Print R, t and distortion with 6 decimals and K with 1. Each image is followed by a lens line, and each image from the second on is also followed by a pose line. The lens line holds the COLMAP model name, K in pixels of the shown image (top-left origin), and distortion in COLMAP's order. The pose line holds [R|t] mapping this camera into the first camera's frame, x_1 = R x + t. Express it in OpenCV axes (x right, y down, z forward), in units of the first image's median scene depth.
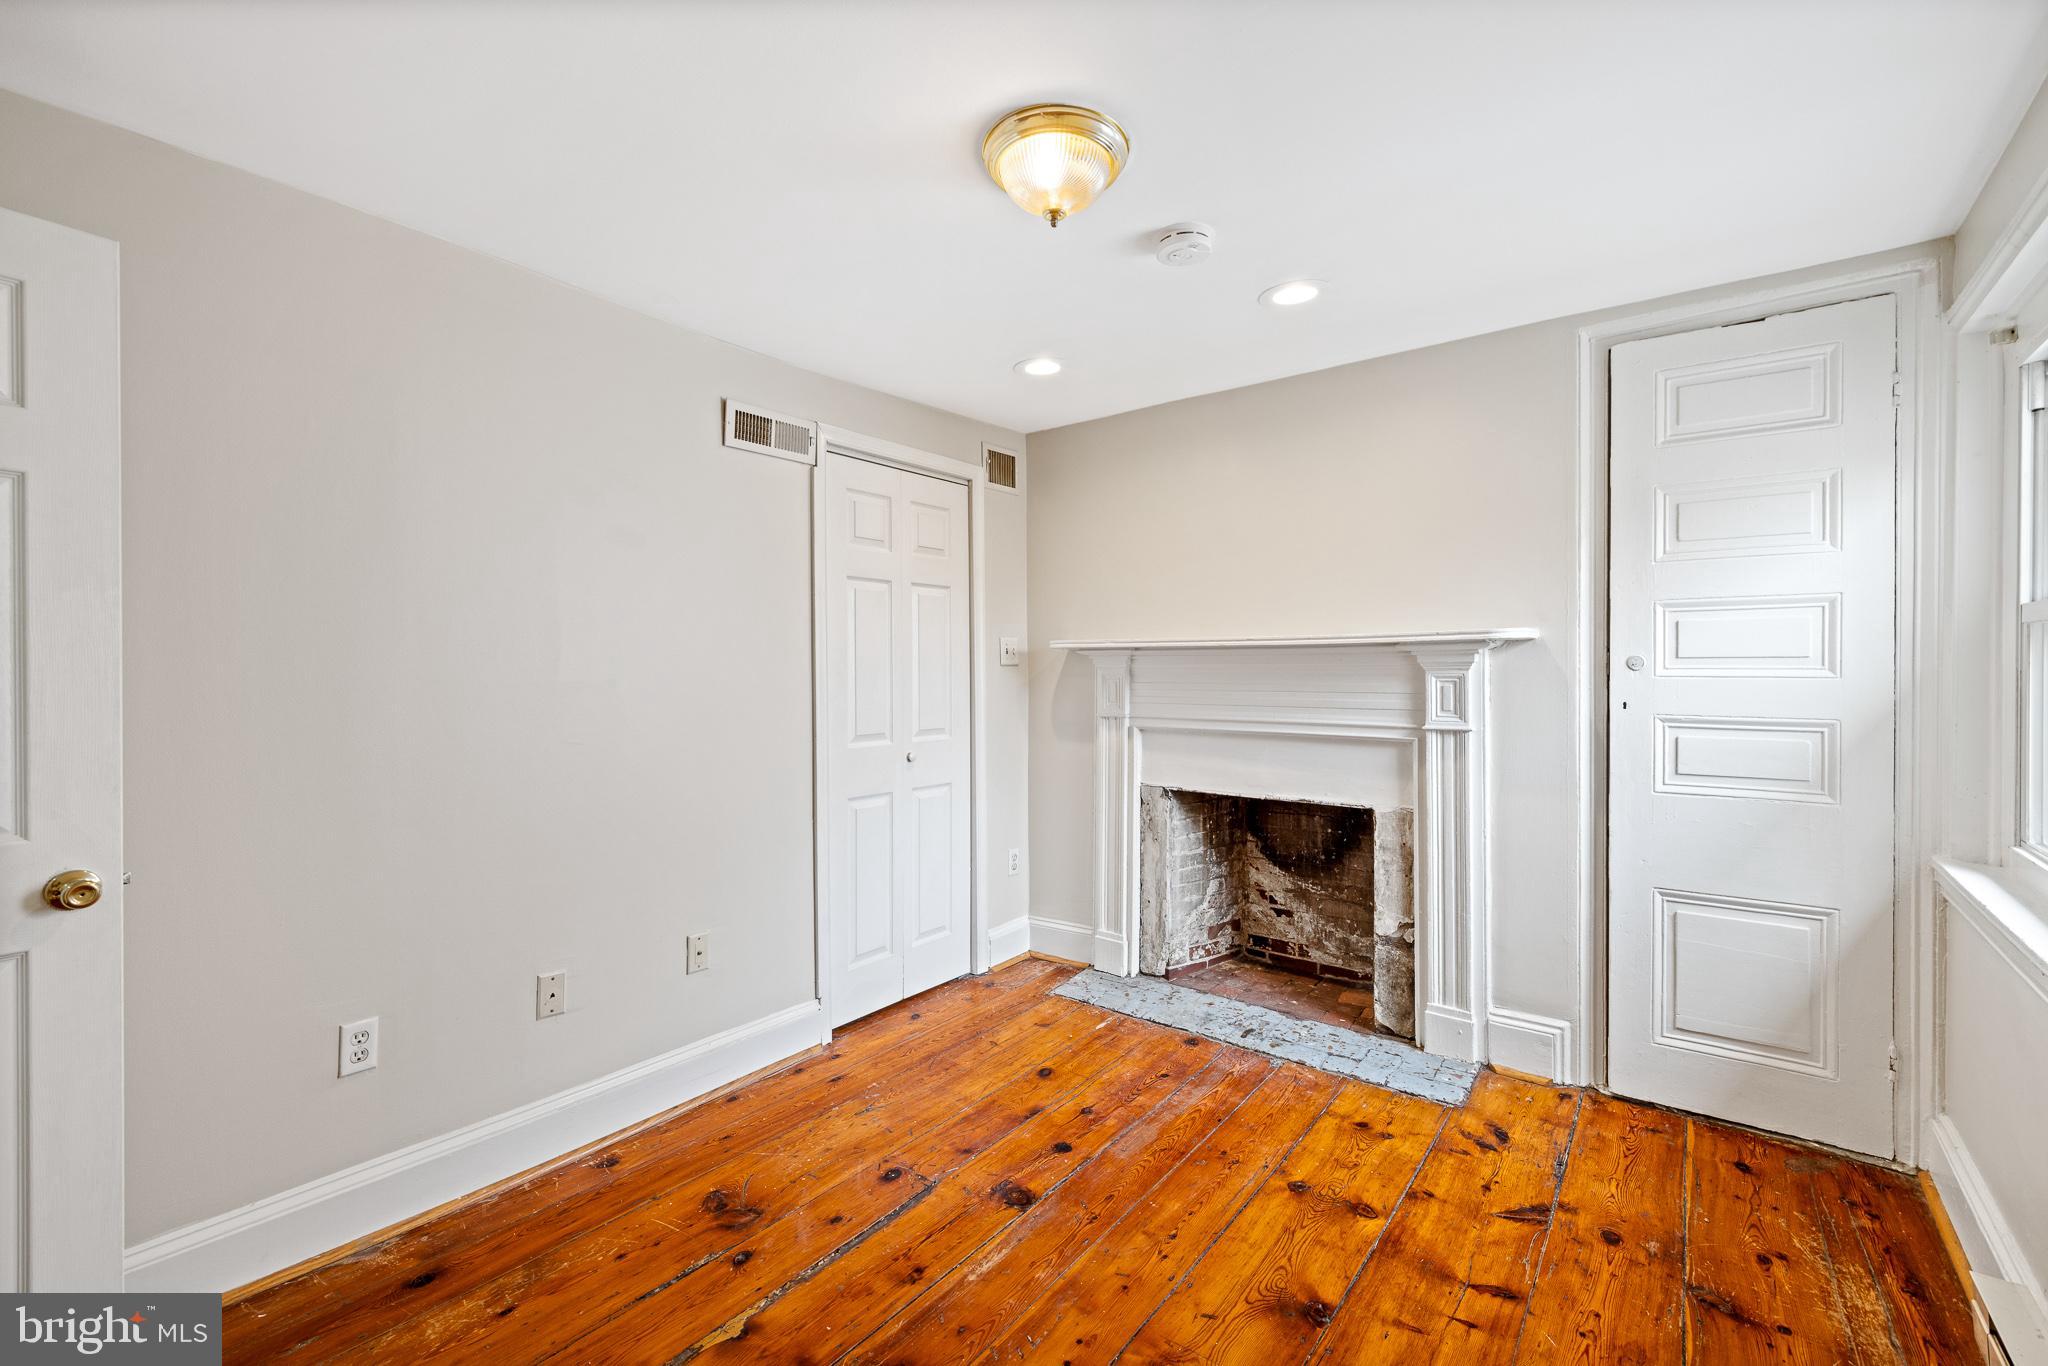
lens RADIAL K [[840.3, 0, 1016.1], [0, 840.3, 674.7], [0, 0, 1]] dist [0.000156, 0.000159]
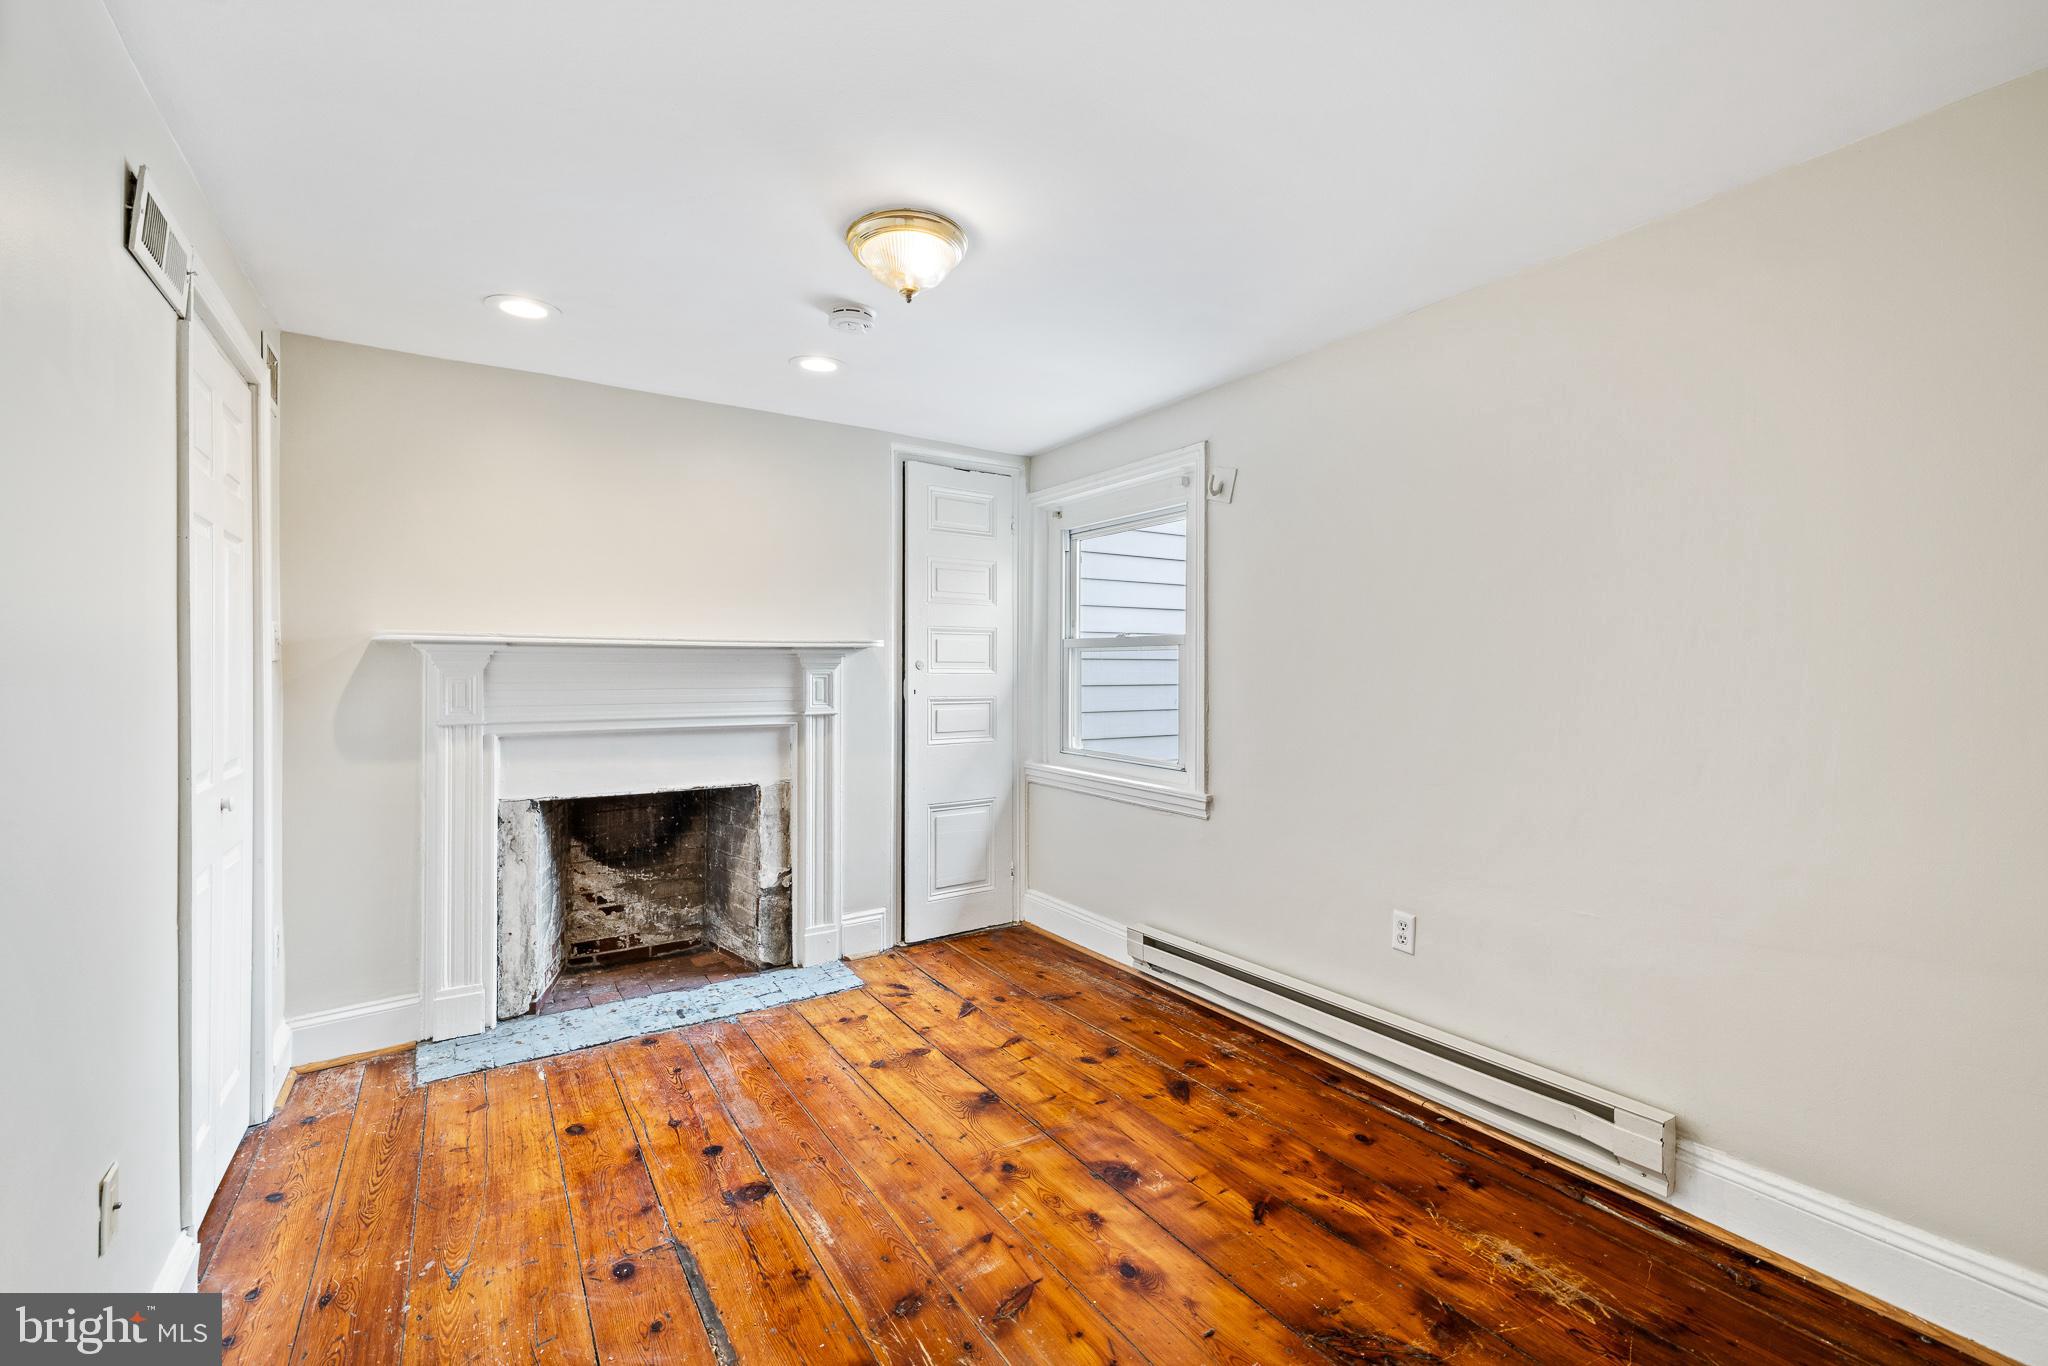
lens RADIAL K [[840.3, 0, 1016.1], [0, 840.3, 674.7], [0, 0, 1]] dist [0.000156, 0.000159]
pose [[0.331732, -0.002475, 0.943371, -0.594285], [0.004495, 0.999989, 0.001043, 0.003216], [-0.943363, 0.003894, 0.331739, 0.261800]]
